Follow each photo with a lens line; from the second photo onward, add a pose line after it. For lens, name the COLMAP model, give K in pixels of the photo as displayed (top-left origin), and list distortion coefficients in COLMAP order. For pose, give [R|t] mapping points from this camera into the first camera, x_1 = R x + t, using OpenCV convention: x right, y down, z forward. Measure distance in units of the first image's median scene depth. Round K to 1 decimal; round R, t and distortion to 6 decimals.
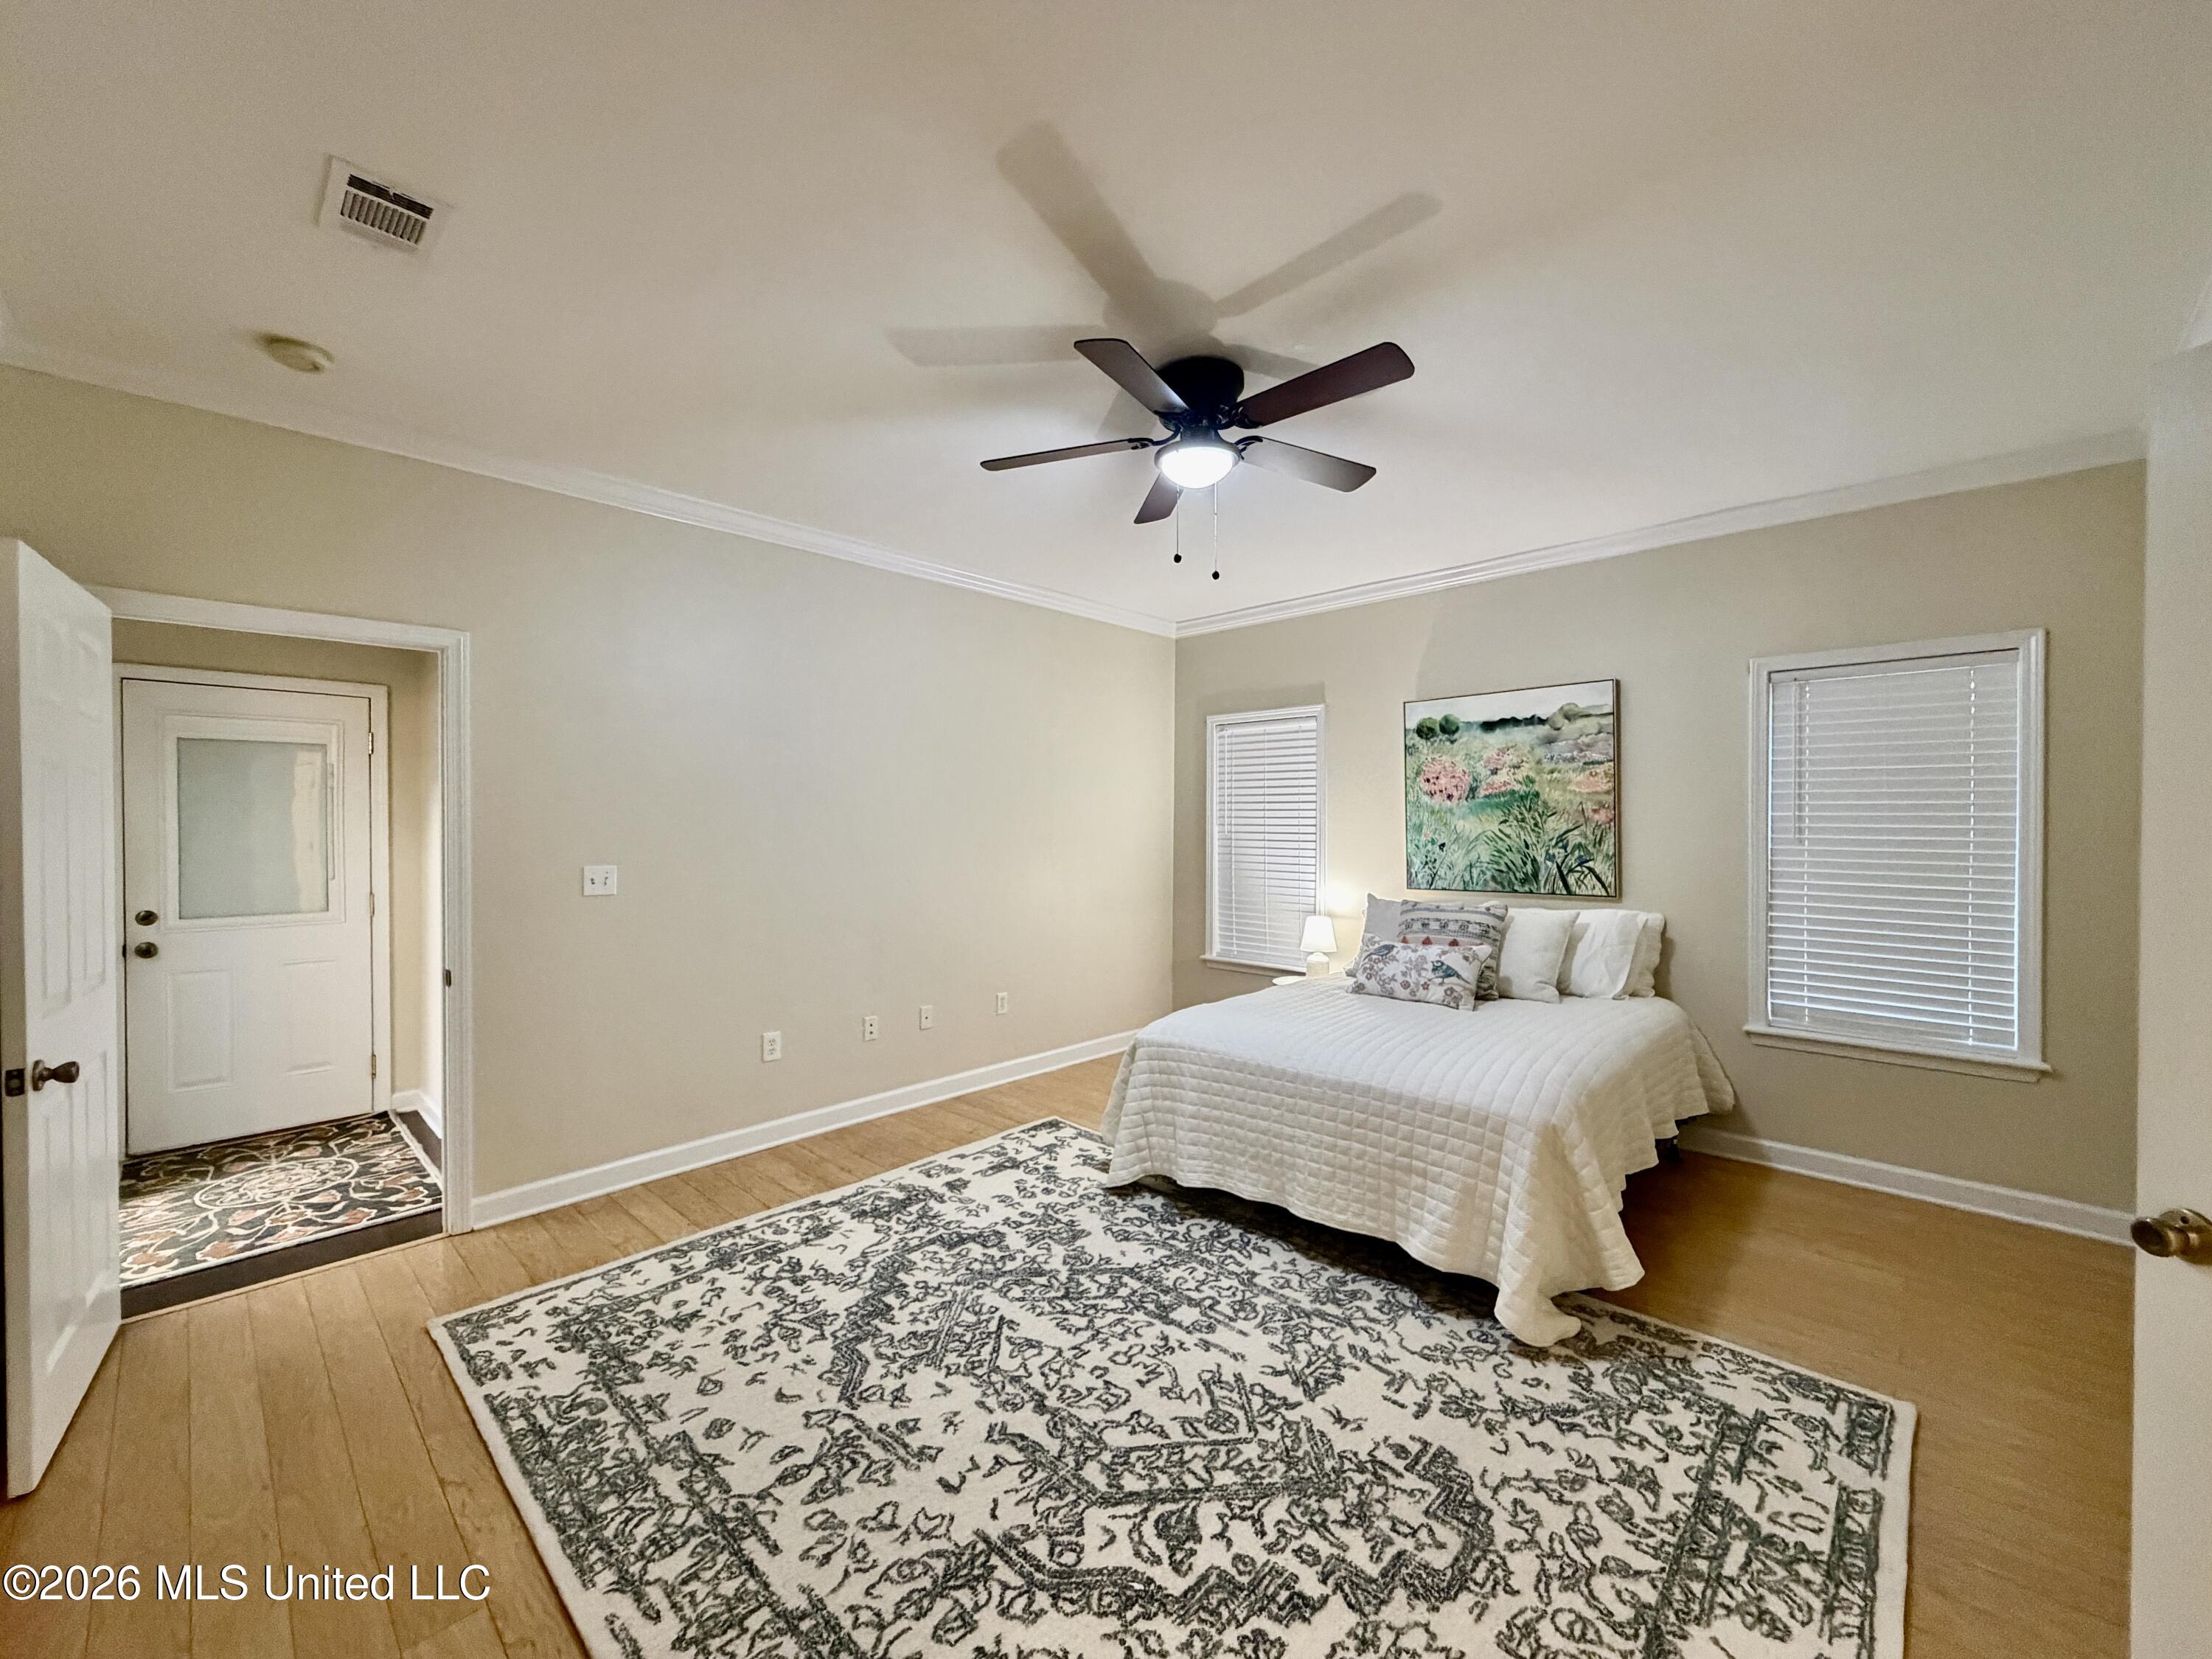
lens RADIAL K [[889.0, 0, 1106.0], [0, 889.0, 829.5], [0, 0, 1]] dist [-0.000673, 0.000215]
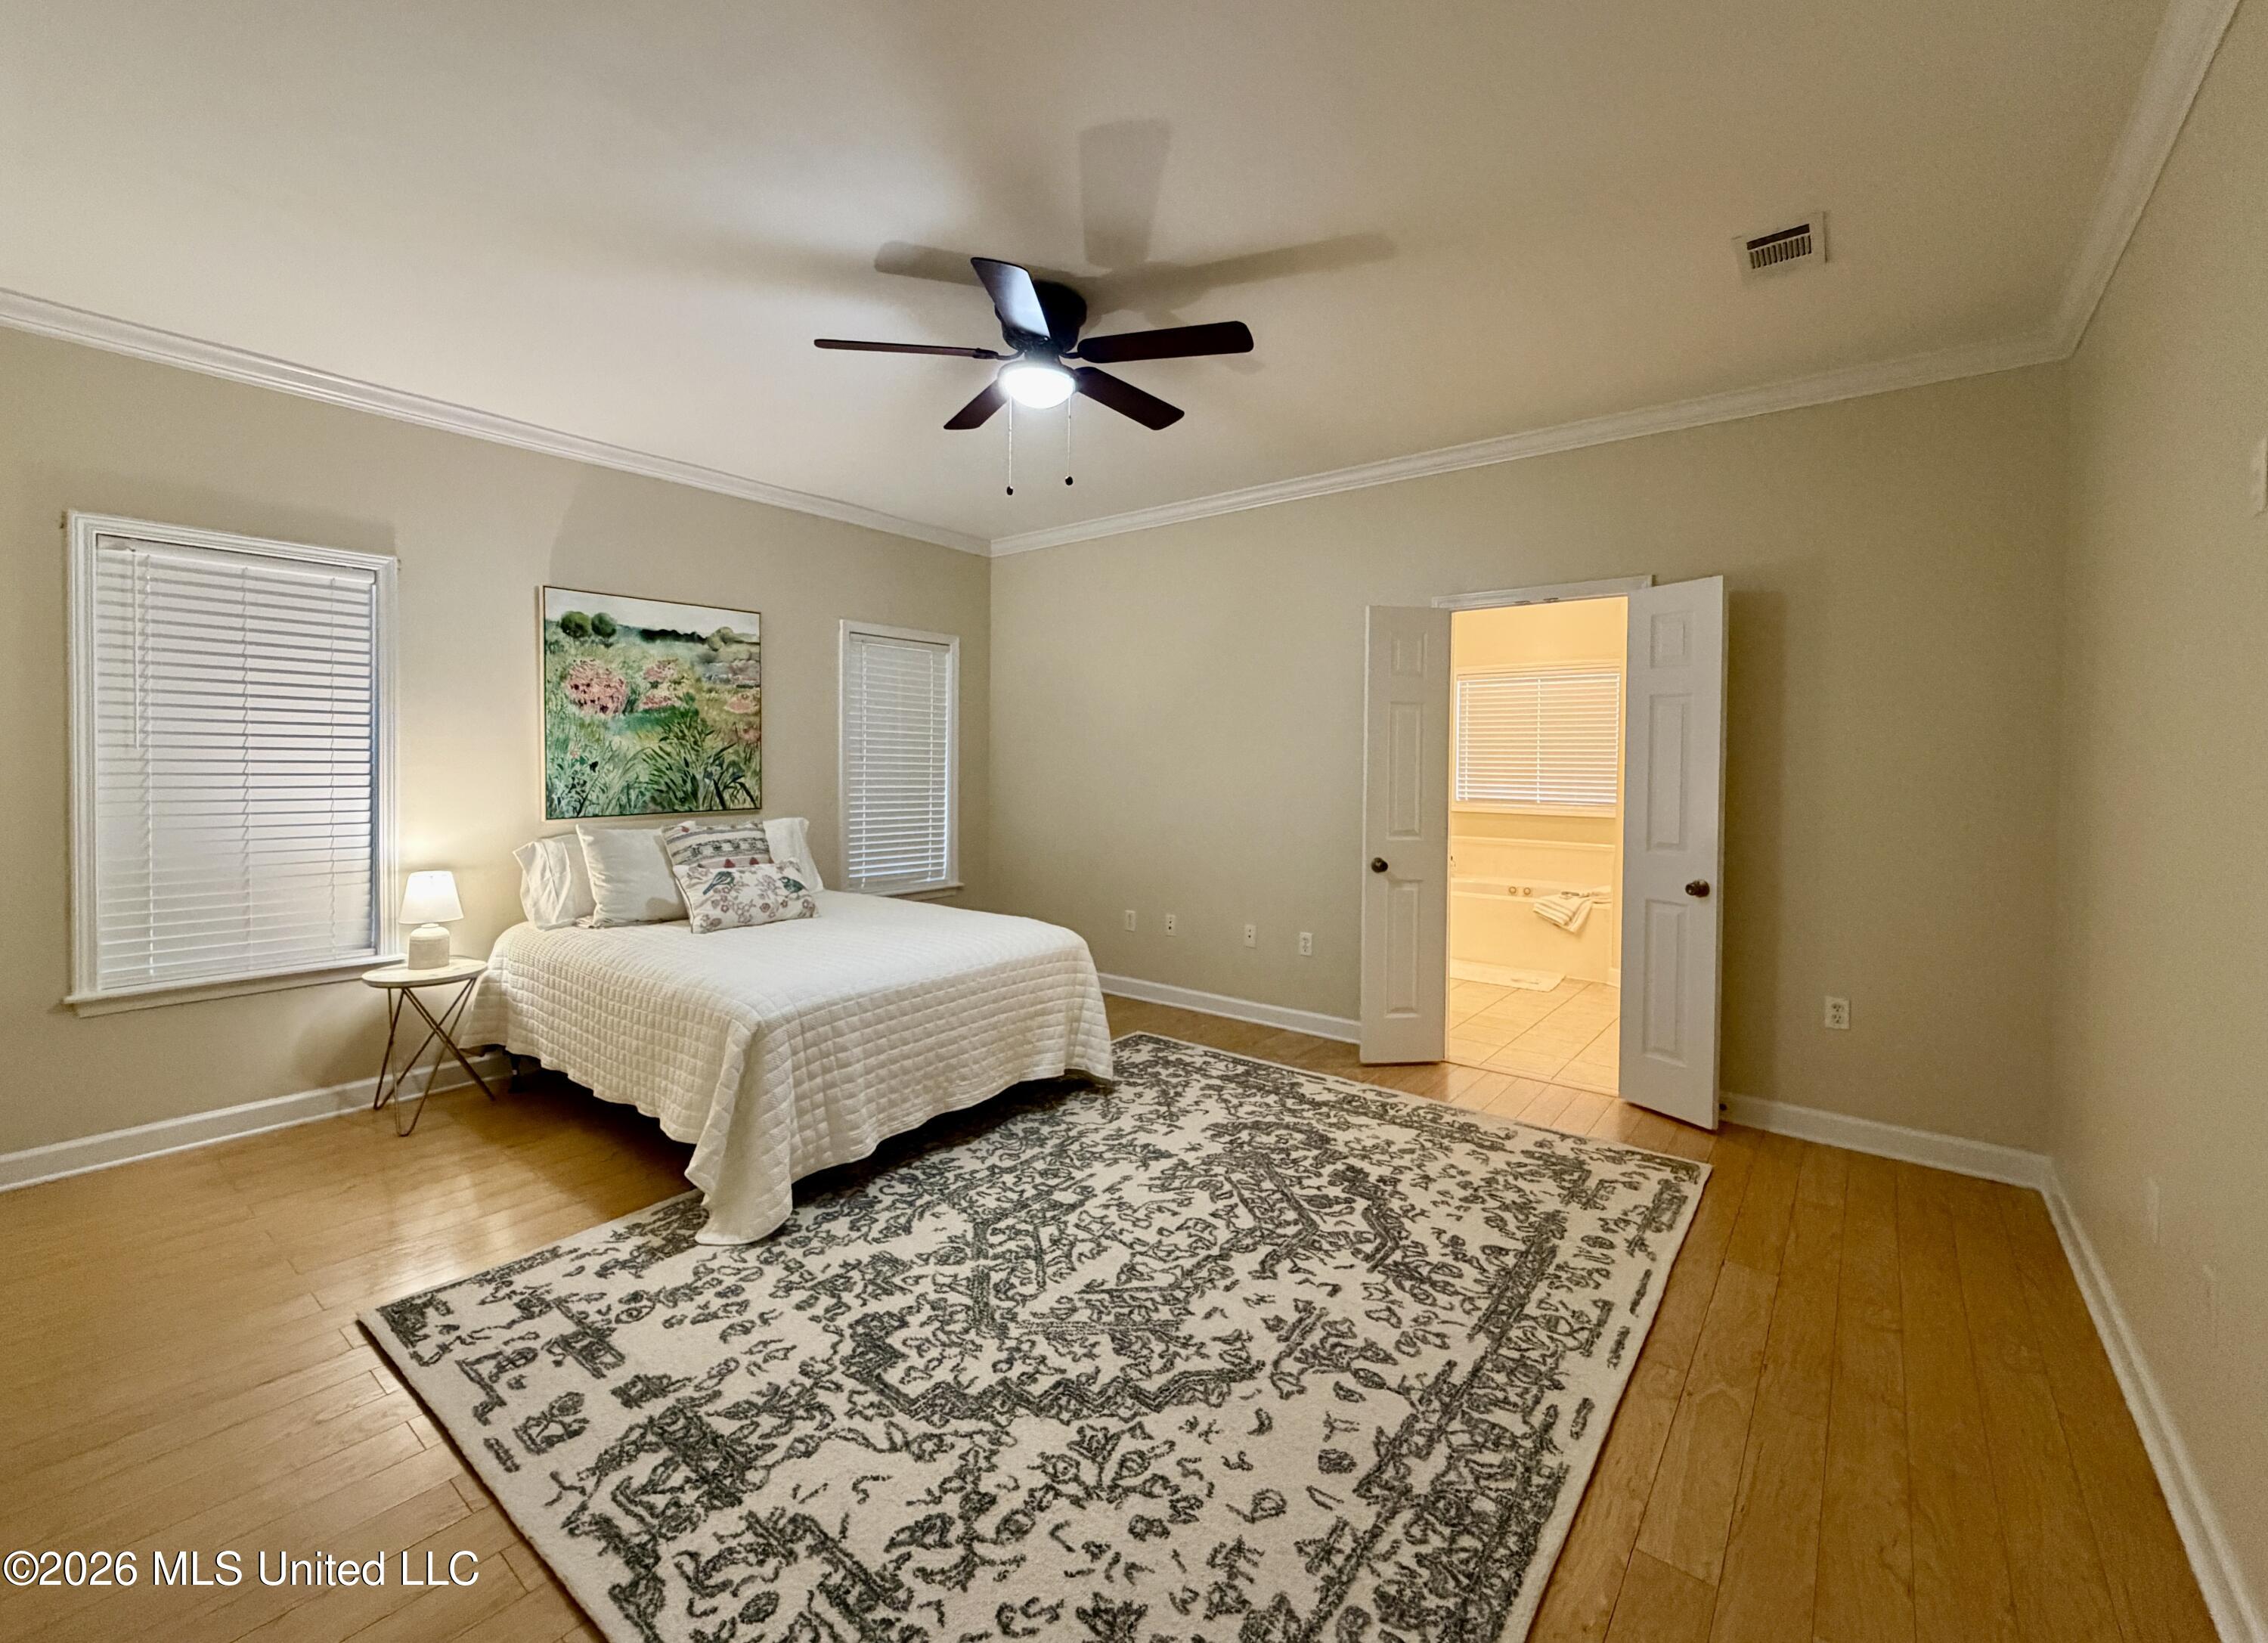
lens RADIAL K [[939.1, 0, 1132.8], [0, 939.1, 775.3], [0, 0, 1]] dist [0.000519, 0.000181]
pose [[-0.098326, -0.016541, 0.995017, -0.959213], [-0.001094, 0.999863, 0.016514, 0.020774], [-0.995154, 0.000535, -0.098331, 0.961291]]
